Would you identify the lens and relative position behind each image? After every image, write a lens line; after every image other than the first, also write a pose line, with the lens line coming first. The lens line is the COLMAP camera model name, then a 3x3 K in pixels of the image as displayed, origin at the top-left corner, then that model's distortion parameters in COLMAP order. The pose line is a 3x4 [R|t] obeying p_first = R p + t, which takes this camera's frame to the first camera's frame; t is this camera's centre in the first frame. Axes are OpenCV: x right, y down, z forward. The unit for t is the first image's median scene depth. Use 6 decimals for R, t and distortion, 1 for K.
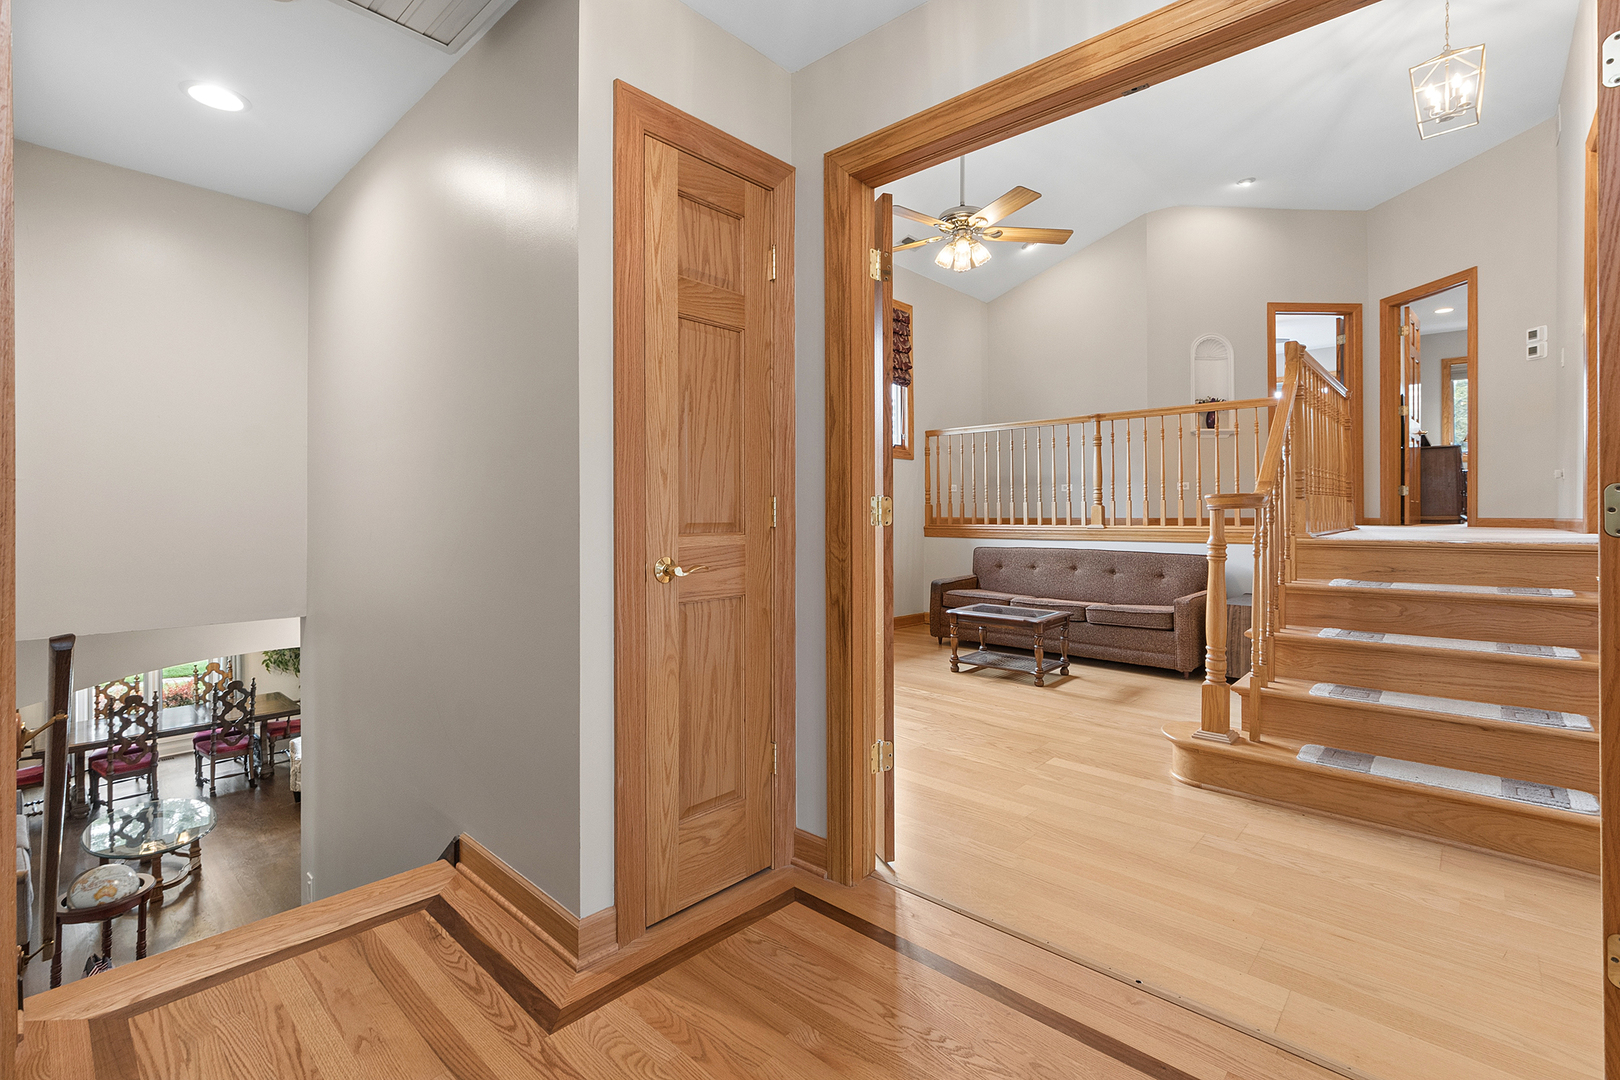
lens RADIAL K [[718.7, 0, 817.5], [0, 718.7, 509.4], [0, 0, 1]] dist [-0.008678, 0.000838]
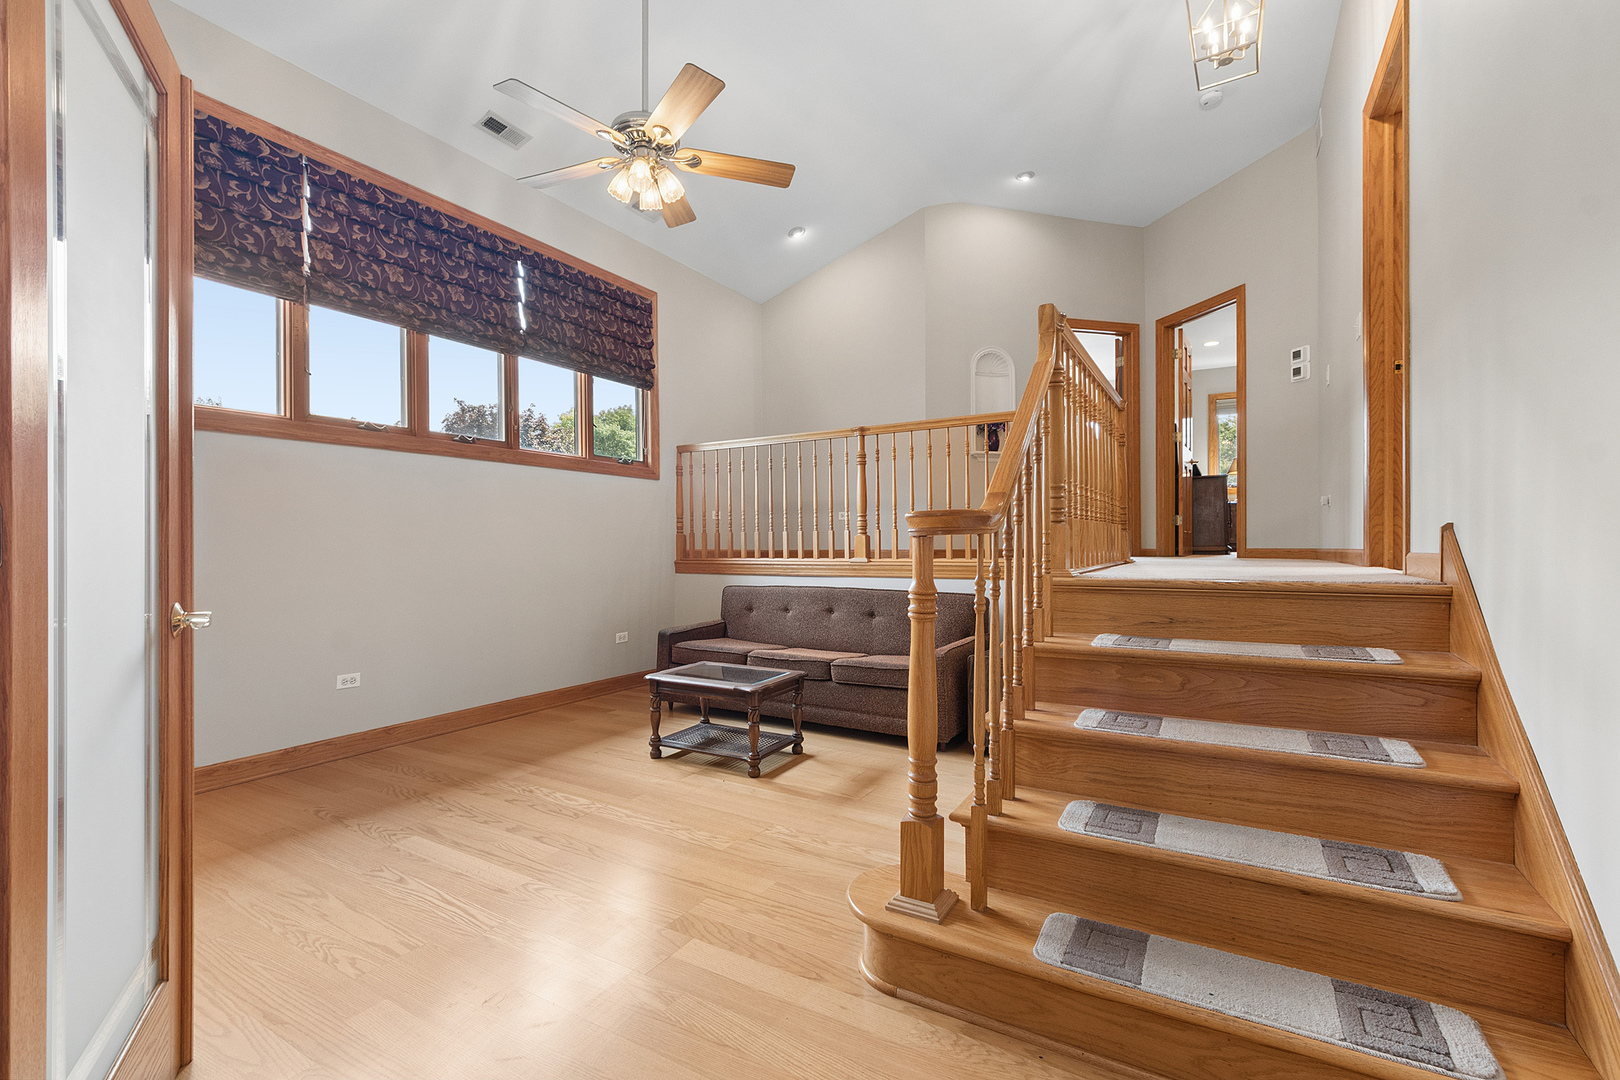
lens RADIAL K [[718.7, 0, 810.7], [0, 718.7, 538.8], [0, 0, 1]] dist [-0.008678, 0.000838]
pose [[0.976536, -0.000478, 0.215355, 0.178550], [0.001328, 0.999992, -0.003803, 0.002637], [-0.215352, 0.004000, 0.976528, 0.225547]]
